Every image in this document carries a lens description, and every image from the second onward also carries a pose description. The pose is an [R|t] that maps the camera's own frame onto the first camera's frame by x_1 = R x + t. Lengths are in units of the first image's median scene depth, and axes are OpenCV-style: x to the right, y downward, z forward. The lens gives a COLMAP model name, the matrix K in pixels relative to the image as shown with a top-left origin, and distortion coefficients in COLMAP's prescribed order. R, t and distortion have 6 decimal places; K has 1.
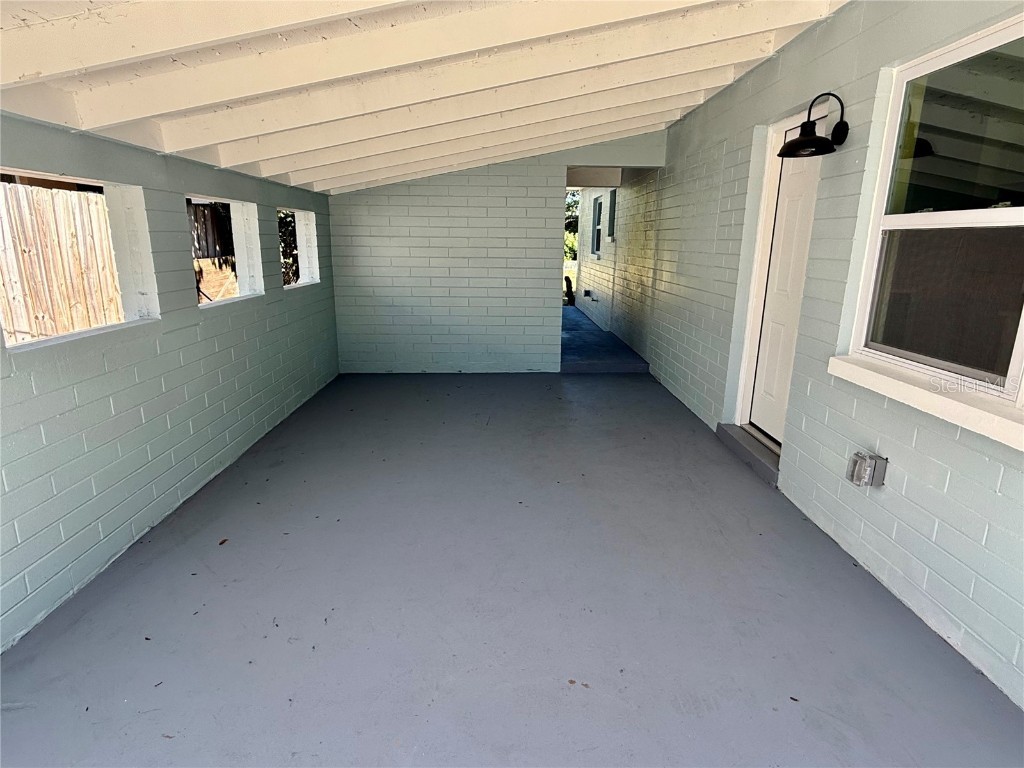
lens RADIAL K [[560.3, 0, 512.0], [0, 560.3, 384.0], [0, 0, 1]] dist [-0.002125, -0.000802]
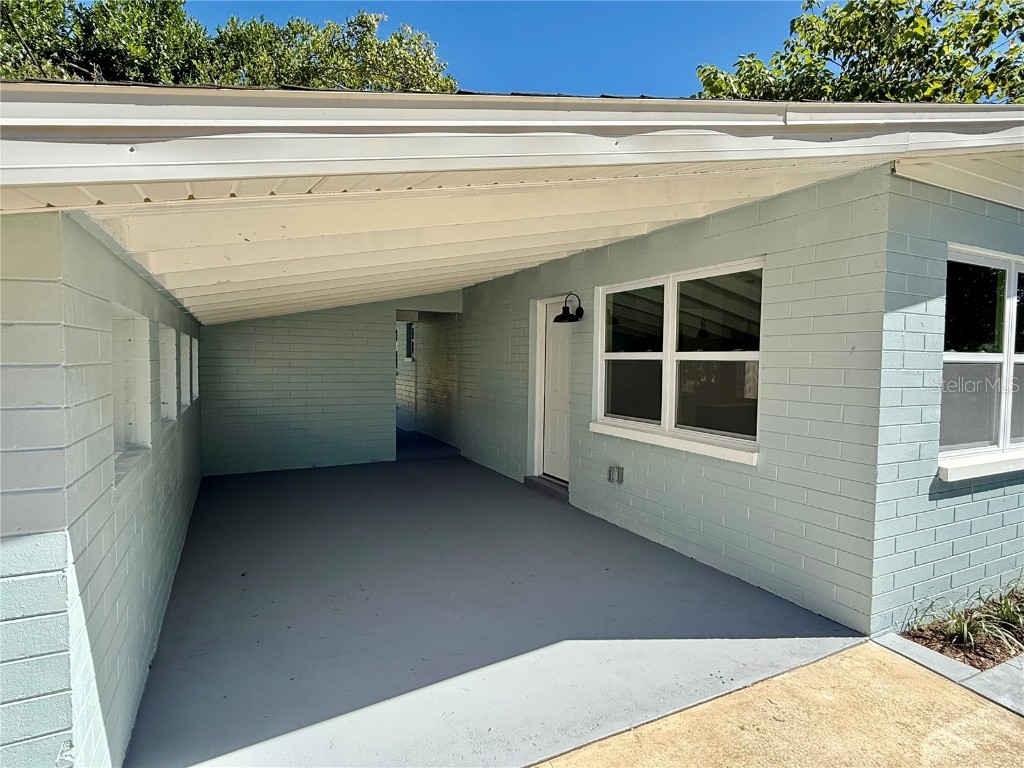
lens RADIAL K [[560.3, 0, 512.0], [0, 560.3, 384.0], [0, 0, 1]] dist [-0.002125, -0.000802]
pose [[0.893793, -0.018988, 0.448078, -0.274368], [0.108283, 0.978681, -0.174523, 0.066052], [-0.435212, 0.204507, 0.876794, -0.310481]]
